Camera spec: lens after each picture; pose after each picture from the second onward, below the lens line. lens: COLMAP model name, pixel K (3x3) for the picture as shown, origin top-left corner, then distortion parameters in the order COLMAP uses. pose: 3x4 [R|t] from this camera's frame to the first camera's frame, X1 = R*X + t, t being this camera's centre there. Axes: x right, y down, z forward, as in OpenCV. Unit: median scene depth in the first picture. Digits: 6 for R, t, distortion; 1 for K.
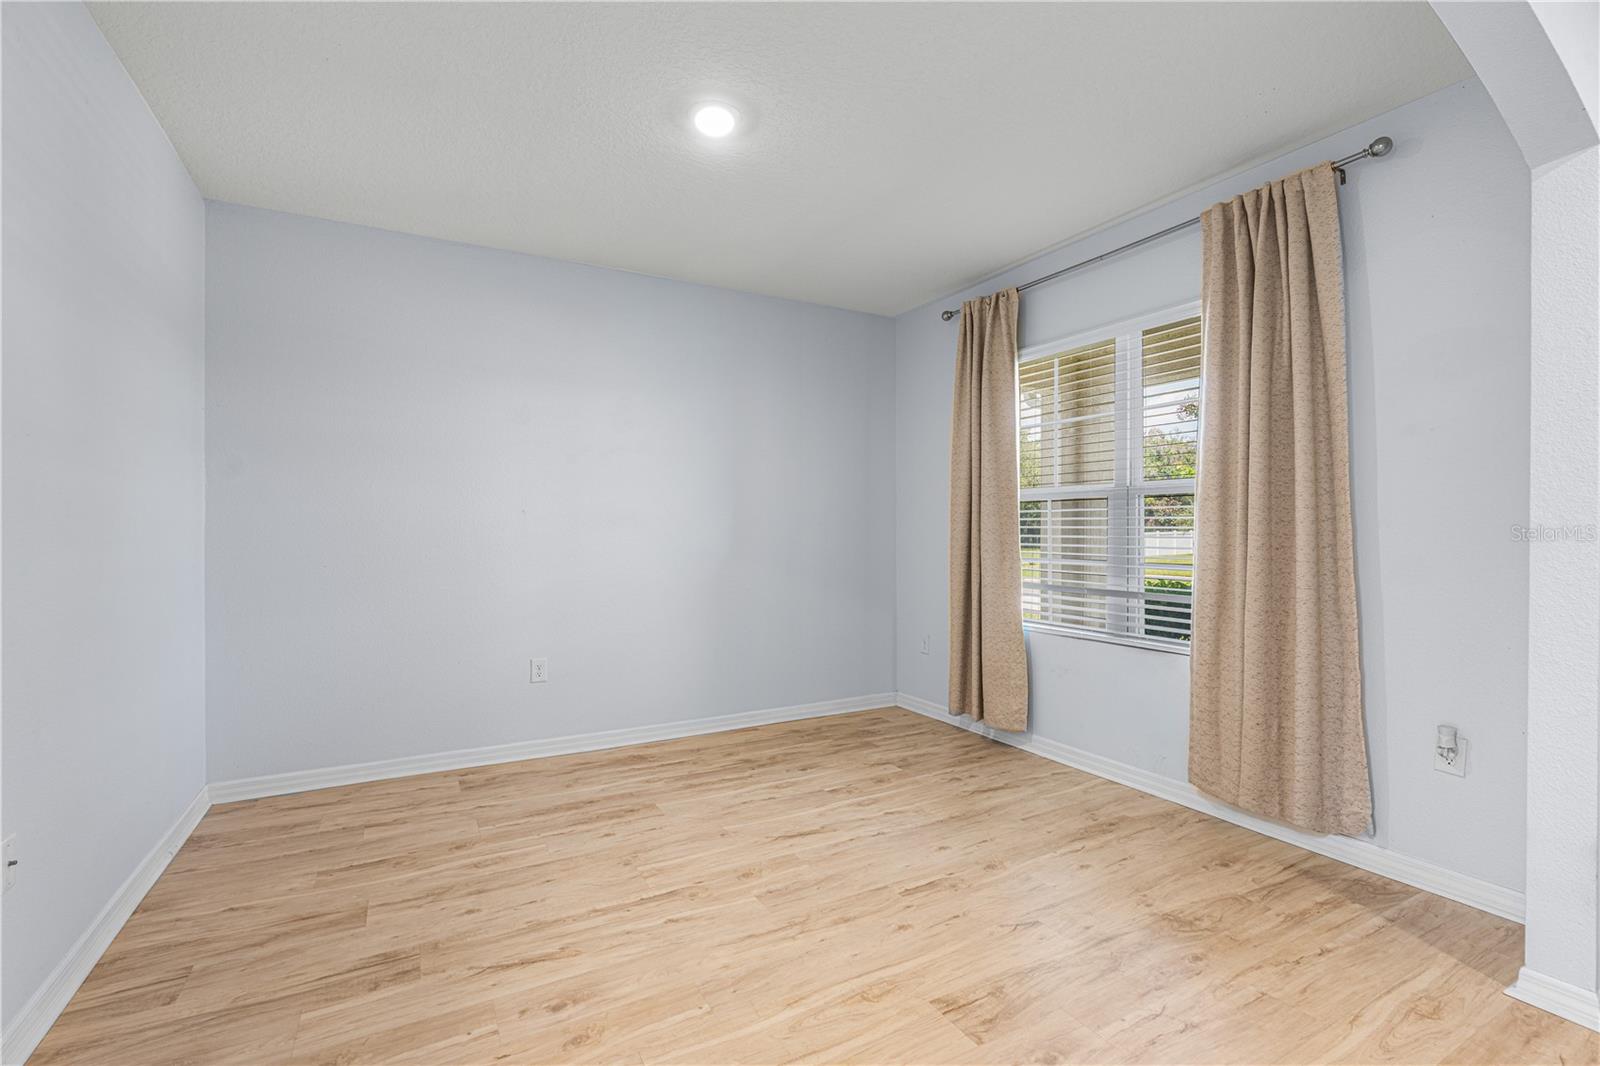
lens RADIAL K [[732.3, 0, 807.5], [0, 732.3, 537.2], [0, 0, 1]] dist [-0.005442, 0.000628]
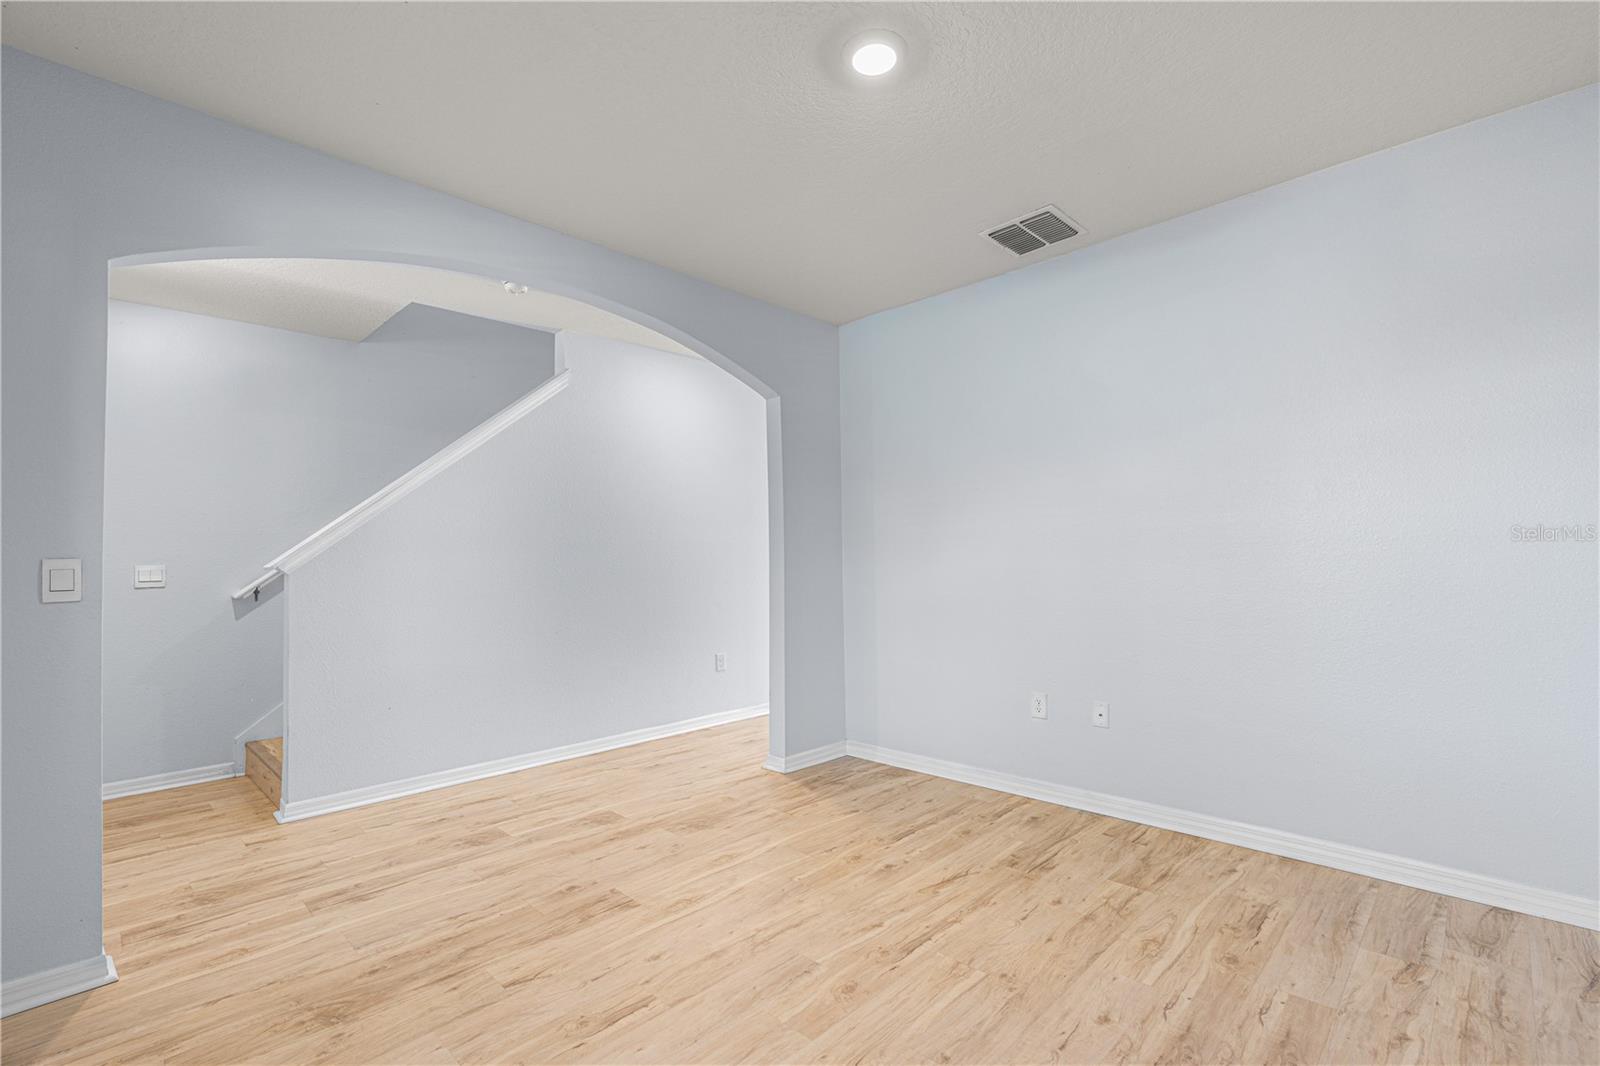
lens RADIAL K [[732.3, 0, 807.5], [0, 732.3, 537.2], [0, 0, 1]] dist [-0.005442, 0.000628]
pose [[-0.960150, 0.007978, -0.279372, 0.203209], [0.015820, 0.999541, -0.025825, -0.010336], [0.279037, -0.029215, -0.959836, 2.012728]]
